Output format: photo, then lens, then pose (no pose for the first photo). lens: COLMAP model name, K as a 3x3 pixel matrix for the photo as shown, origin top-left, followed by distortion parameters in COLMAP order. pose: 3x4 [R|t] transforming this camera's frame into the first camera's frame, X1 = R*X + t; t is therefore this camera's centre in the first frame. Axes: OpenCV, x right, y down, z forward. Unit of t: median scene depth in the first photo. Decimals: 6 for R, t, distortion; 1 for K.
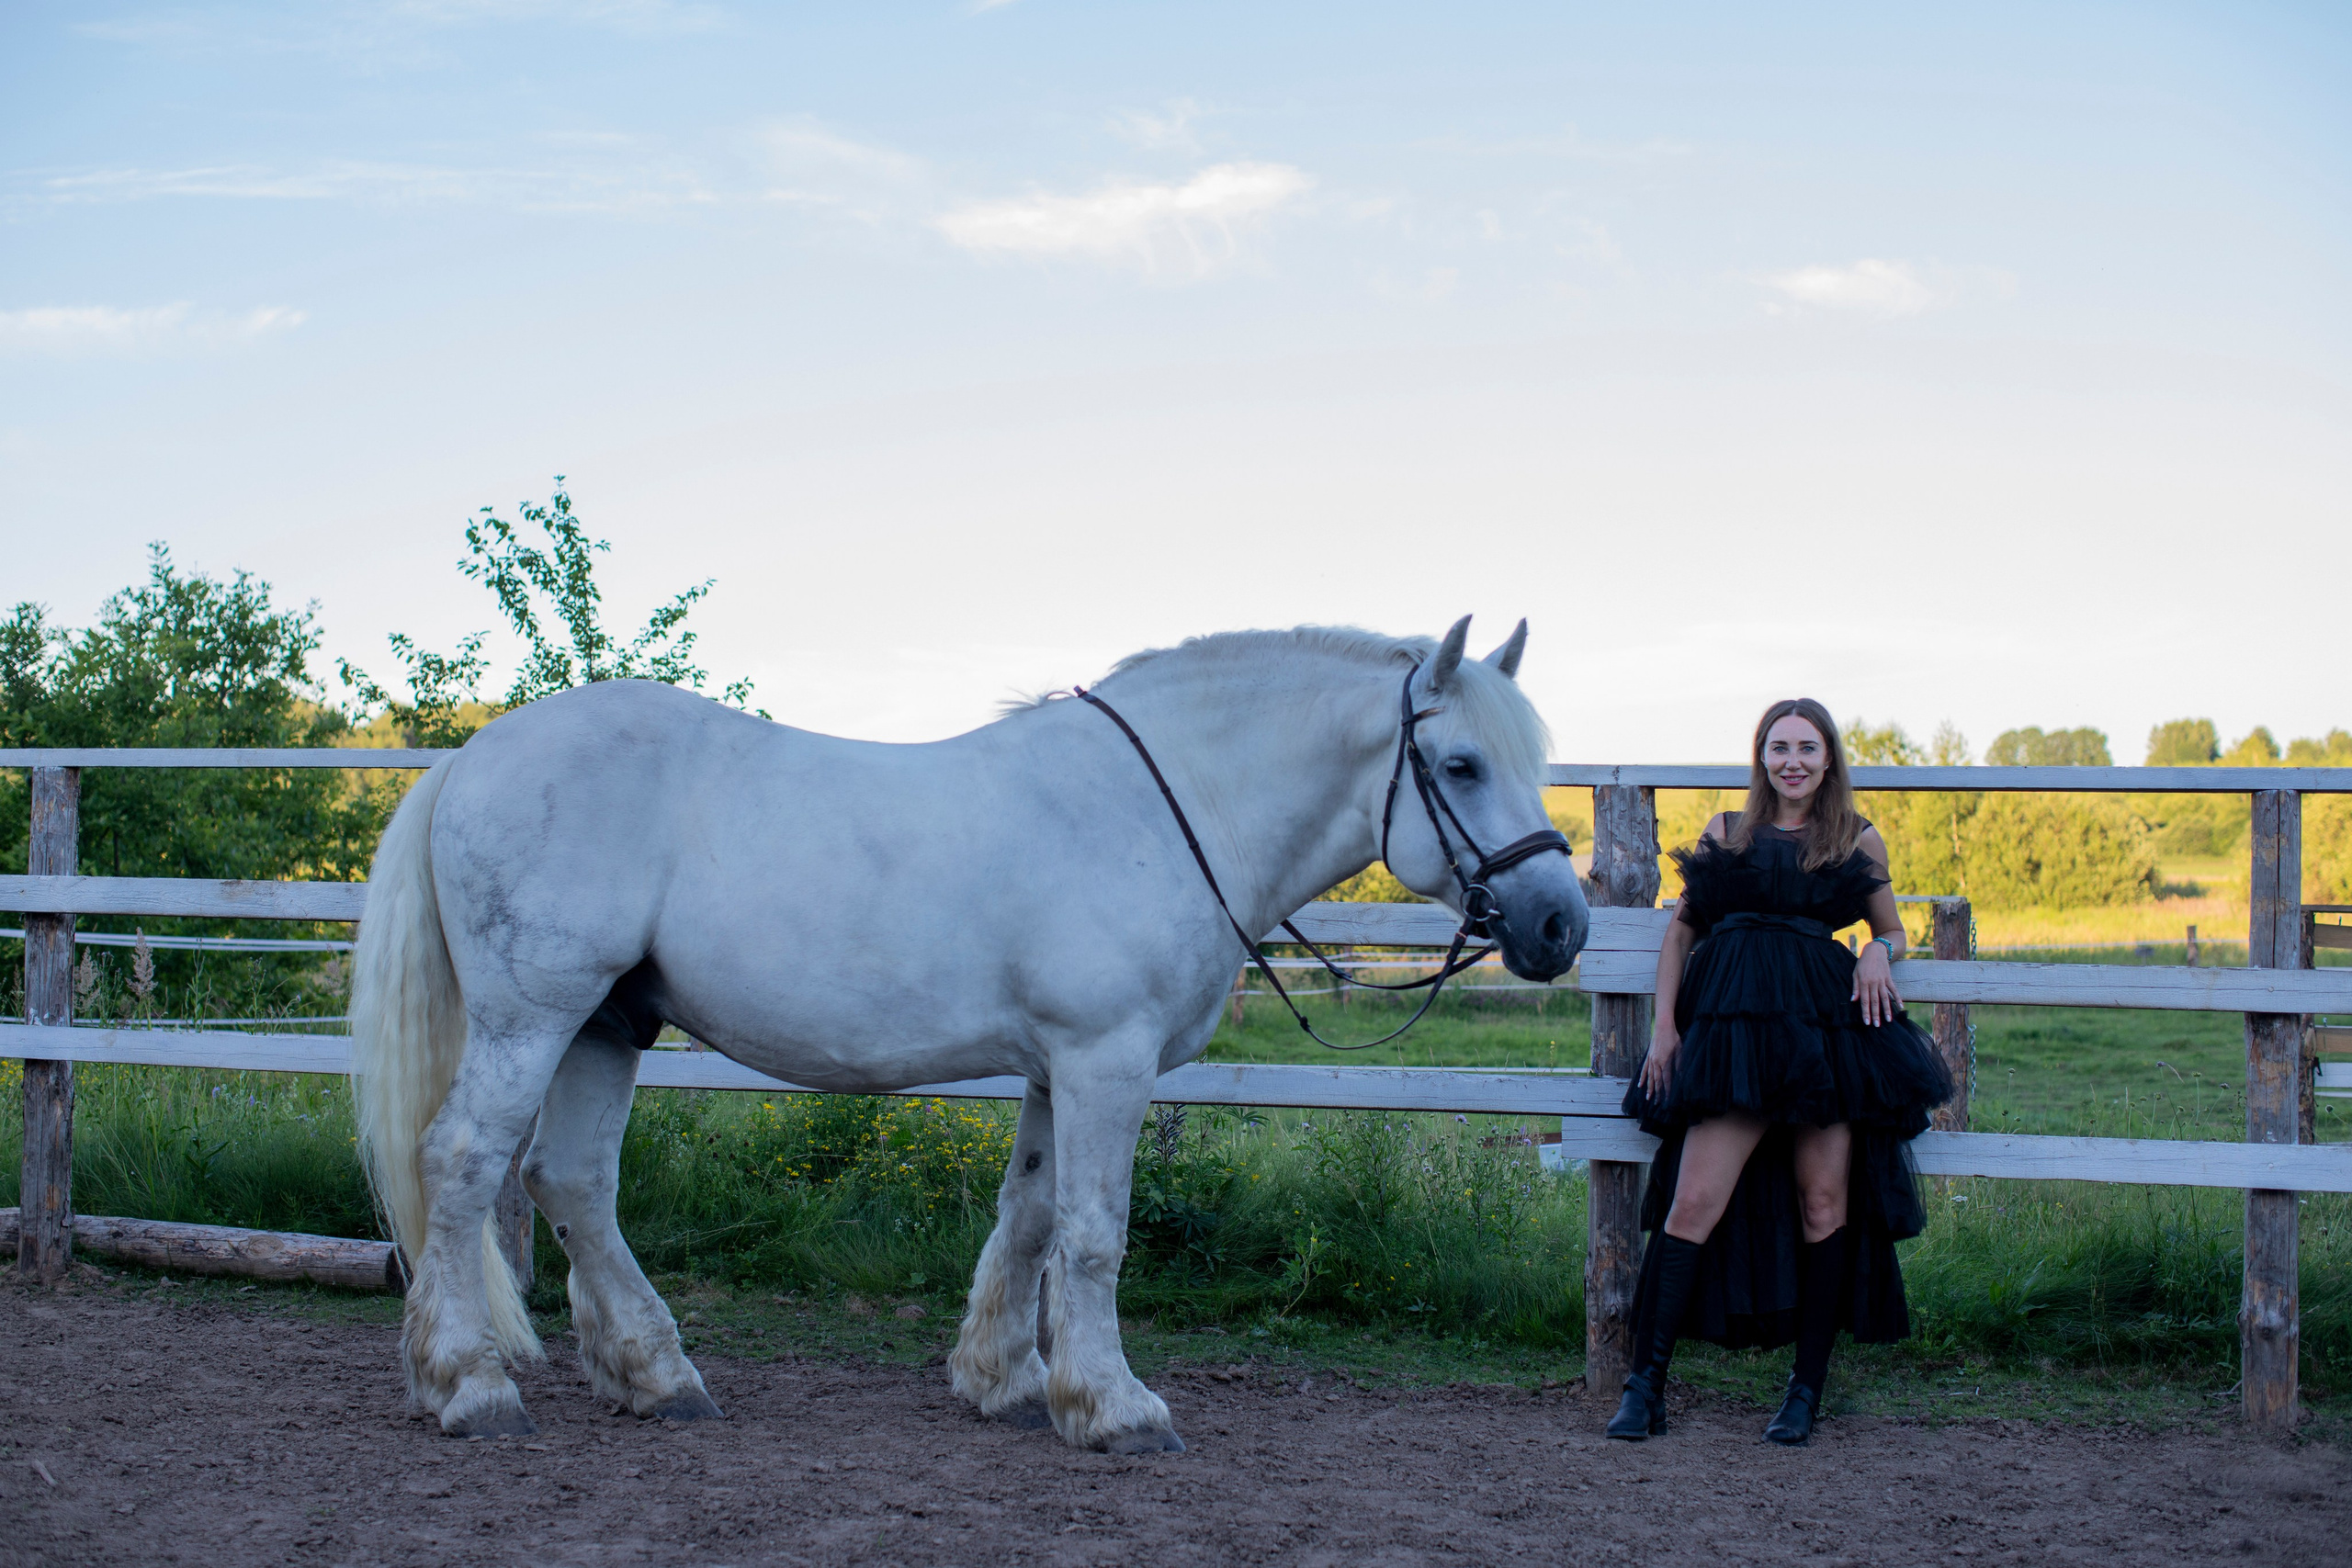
lens RADIAL K [[3393.0, 0, 1176.0], [0, 3393.0, 784.0], [0, 0, 1]] dist [-0.181947, 0.347292]
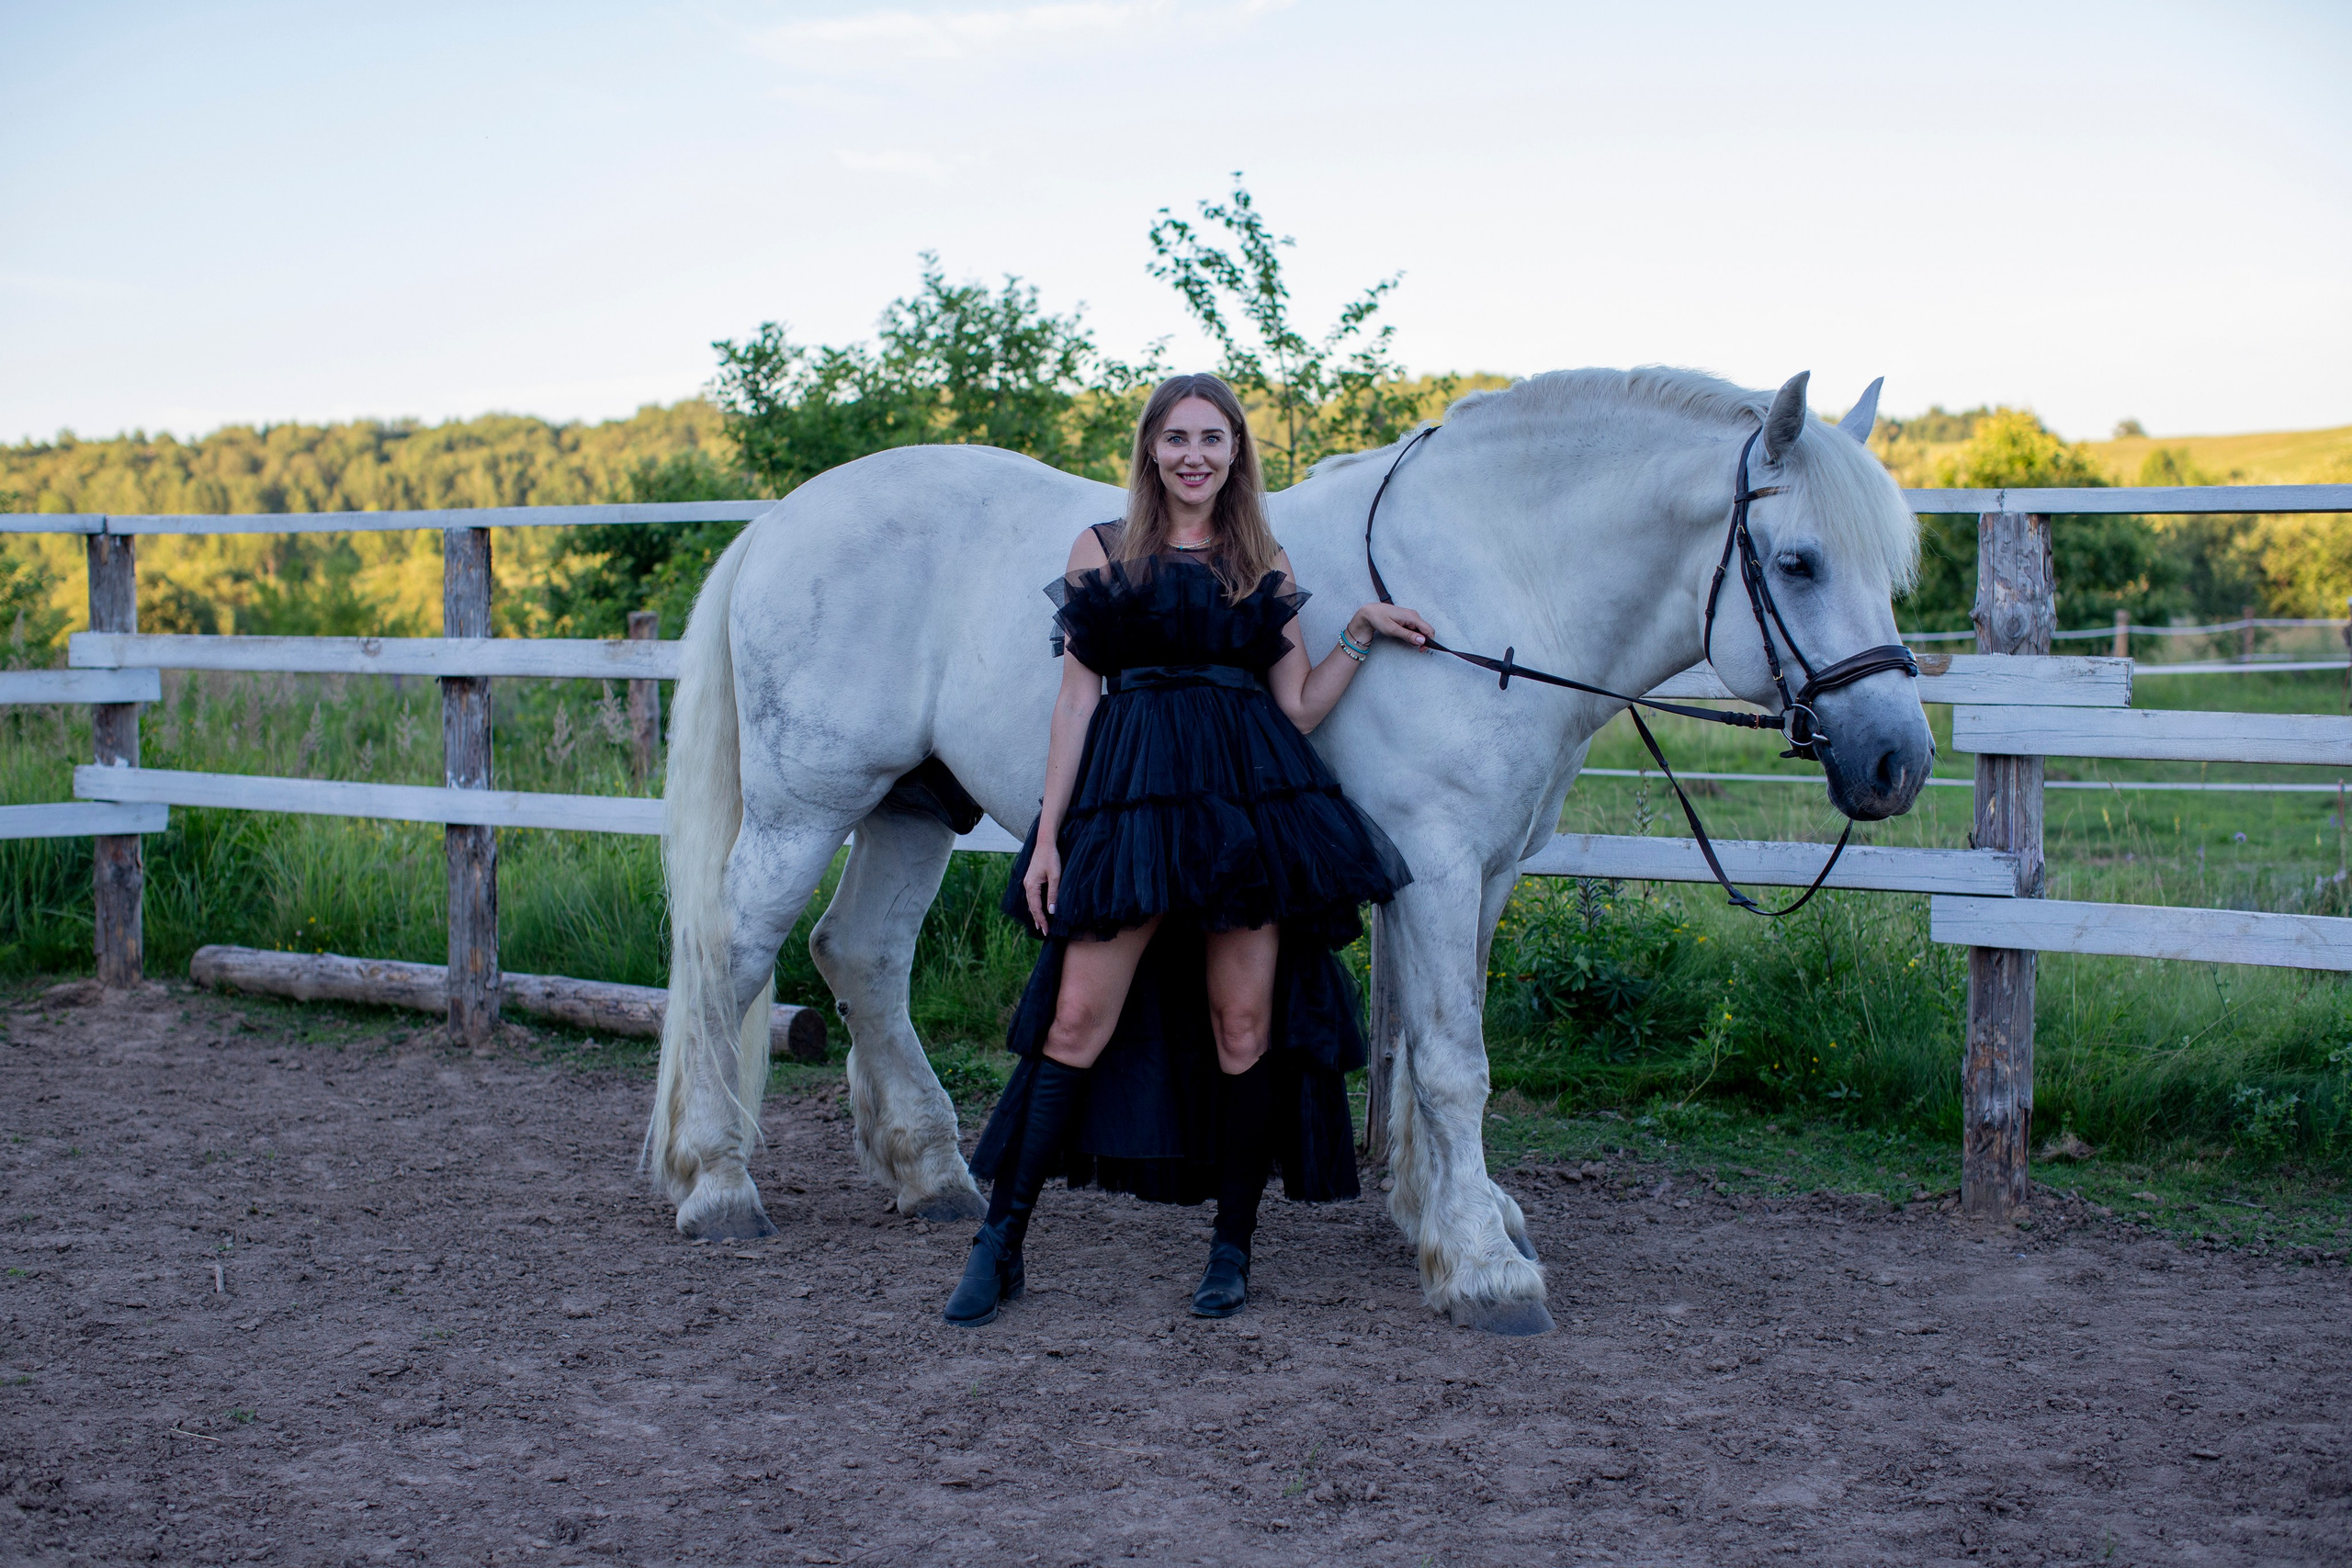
lens RADIAL K [[3393.0, 0, 1176.0], [0, 3393.0, 784.0], [0, 0, 1]] dist [-0.181947, 0.347292]
pose [[0.959046, -0.005987, -0.283186, 0.074280], [0.034043, 0.994966, 0.094258, -0.008135], [0.281196, -0.100039, 0.954422, 0.049511]]
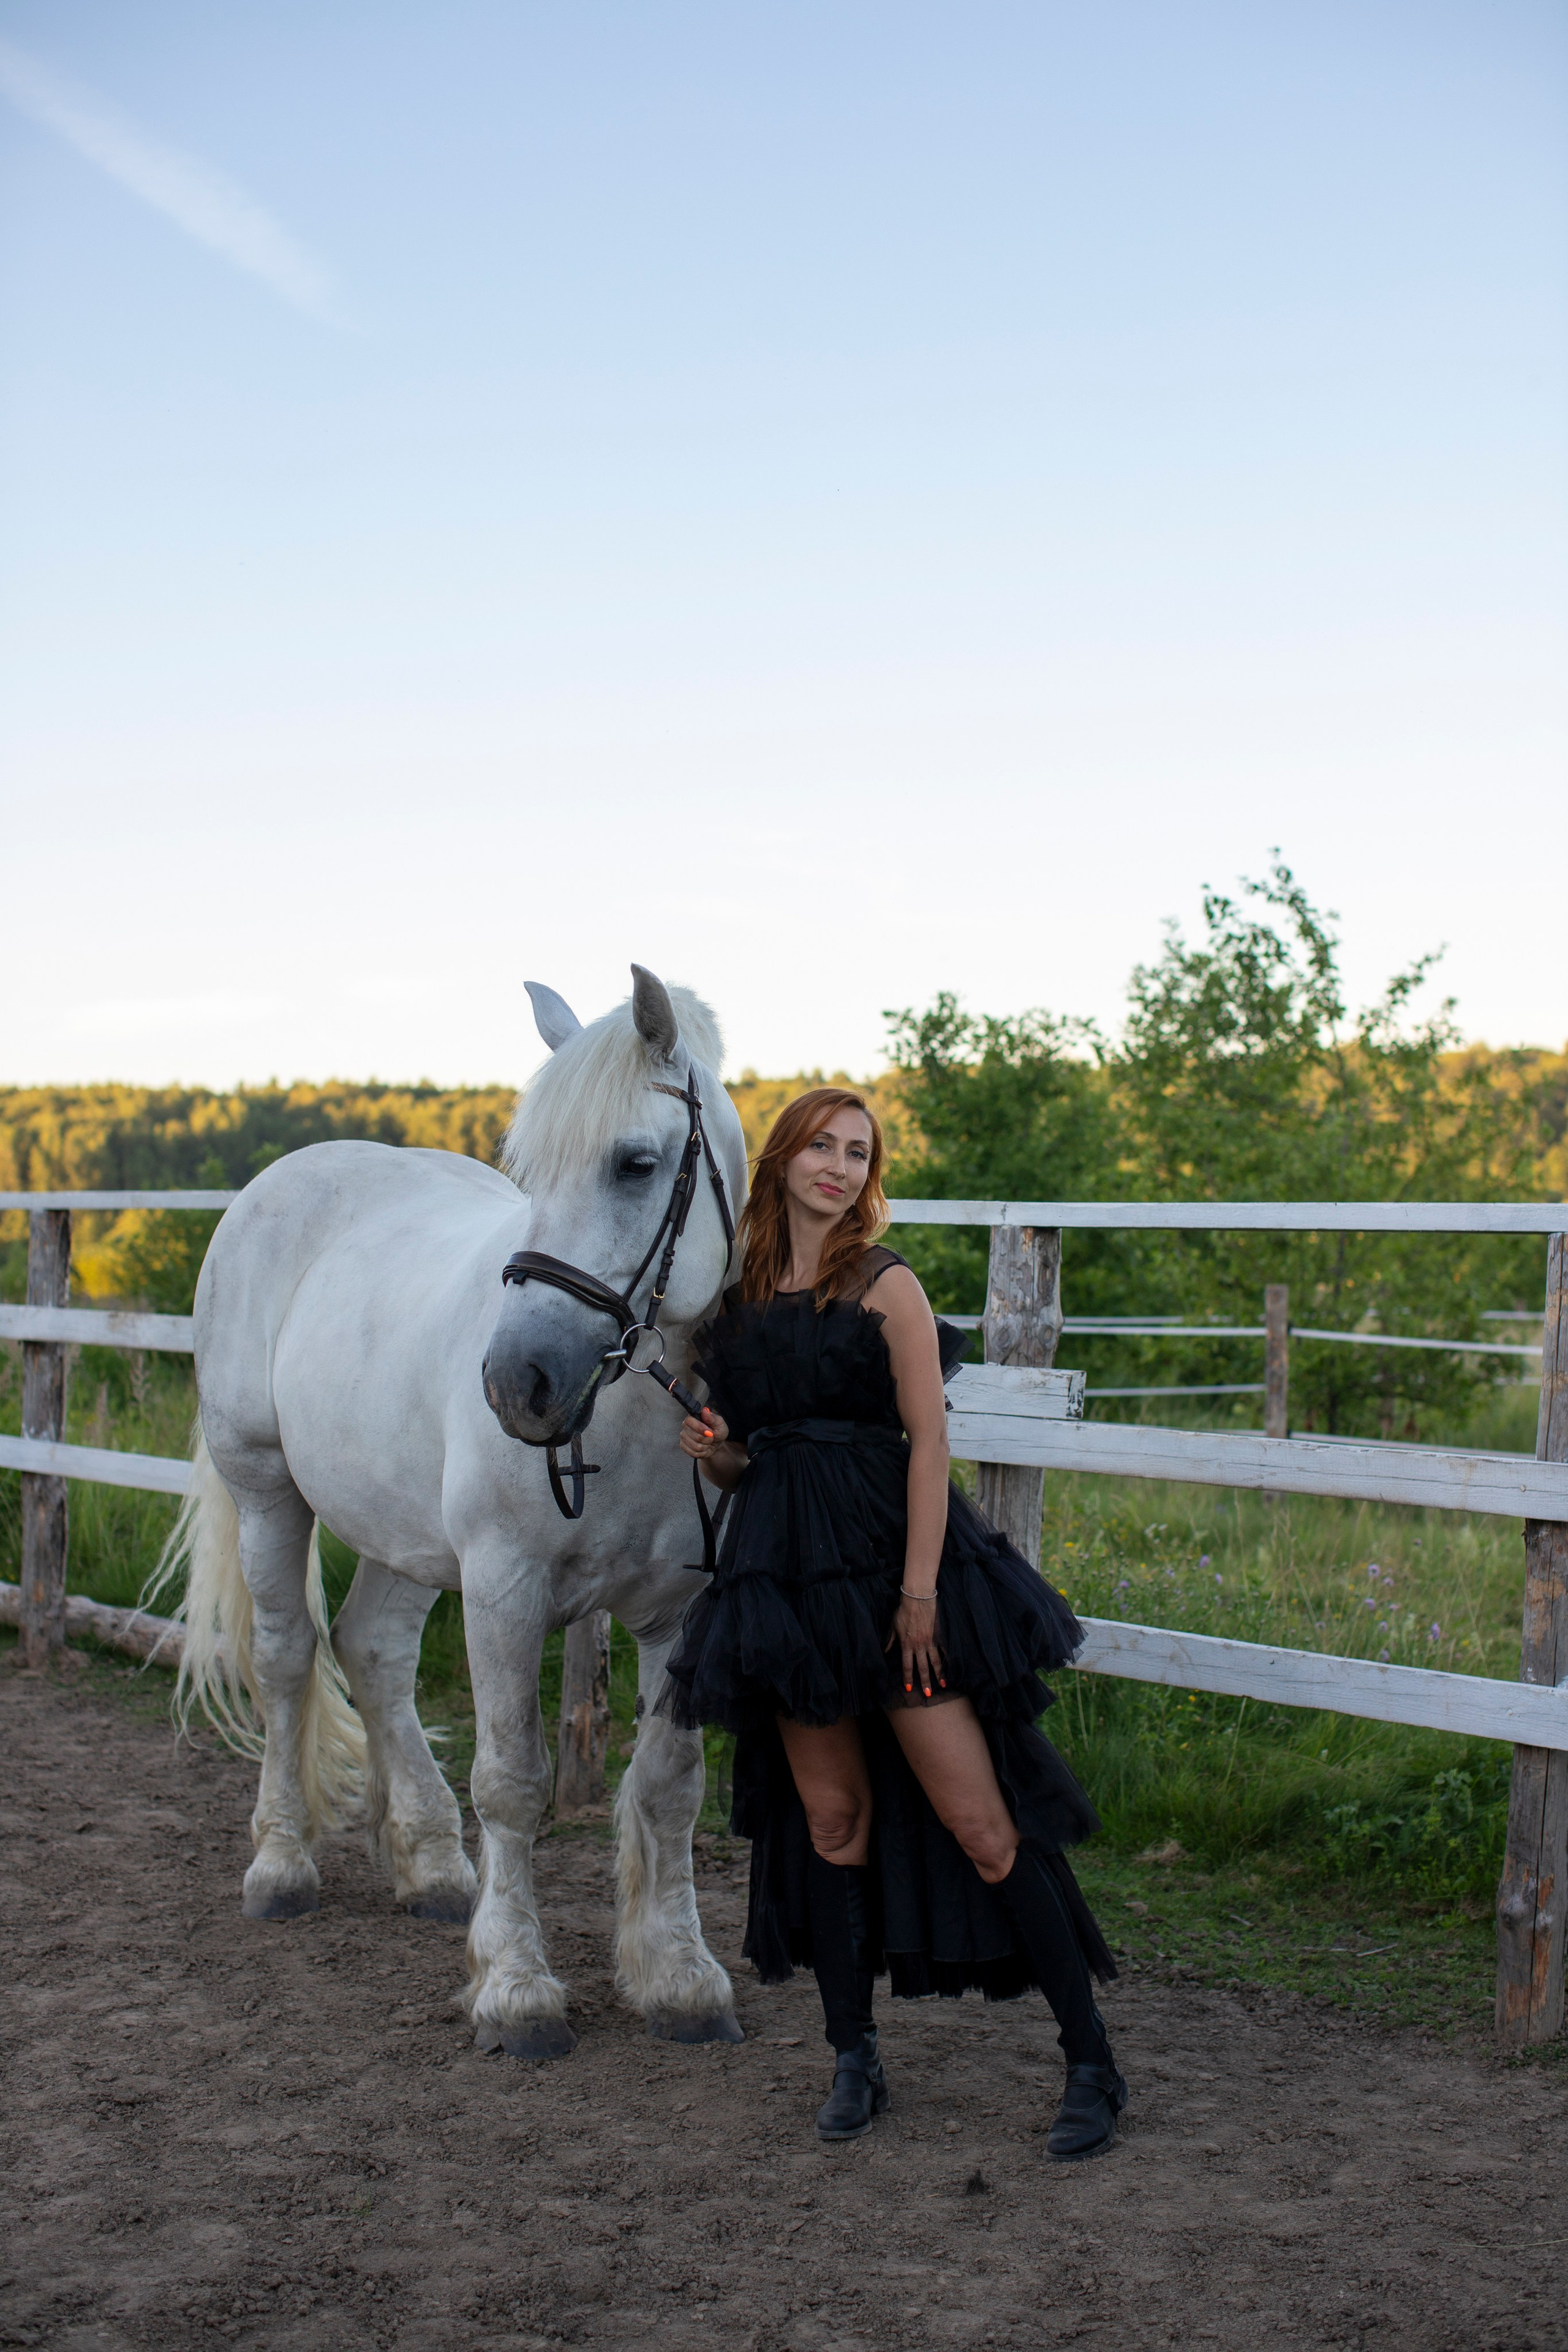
lens RADIAL K [[3415.6, 0, 784.0], [0, 3415.6, 1176.0], [0, 0, 1]] dist [-0.166173, 0.049208]
pose [[0.824492, -0.018829, -0.565560, 0.256939], [0.029871, 0.999501, 0.010270, -0.010242], [0.565084, -0.025362, 0.824643, 0.099598]]
